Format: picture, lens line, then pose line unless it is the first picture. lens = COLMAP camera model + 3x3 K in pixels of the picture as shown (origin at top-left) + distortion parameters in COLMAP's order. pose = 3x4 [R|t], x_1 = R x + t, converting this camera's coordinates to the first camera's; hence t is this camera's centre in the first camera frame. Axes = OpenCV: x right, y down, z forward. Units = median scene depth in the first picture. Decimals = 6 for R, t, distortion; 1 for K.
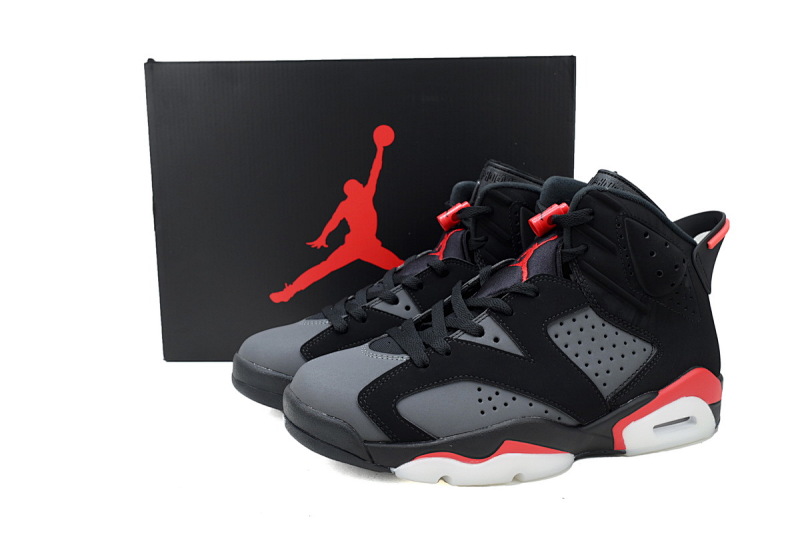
lens RADIAL K [[693.0, 0, 401.2], [0, 693.0, 270.4], [0, 0, 1]] dist [0.013541, 0.005385]
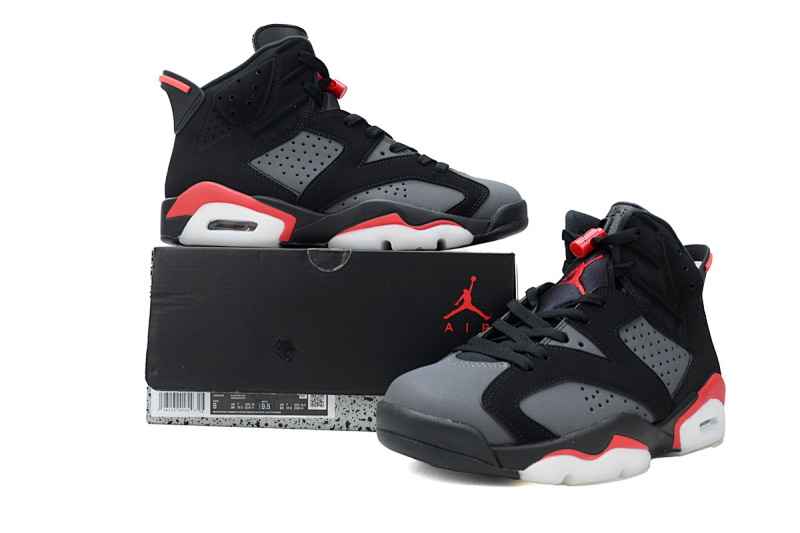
lens RADIAL K [[693.0, 0, 398.7], [0, 693.0, 262.8], [0, 0, 1]] dist [0.013541, 0.005385]
pose [[0.947938, 0.016221, 0.318042, -0.462665], [0.036458, 0.986608, -0.158986, 0.134814], [-0.316362, 0.162304, 0.934651, 0.080888]]
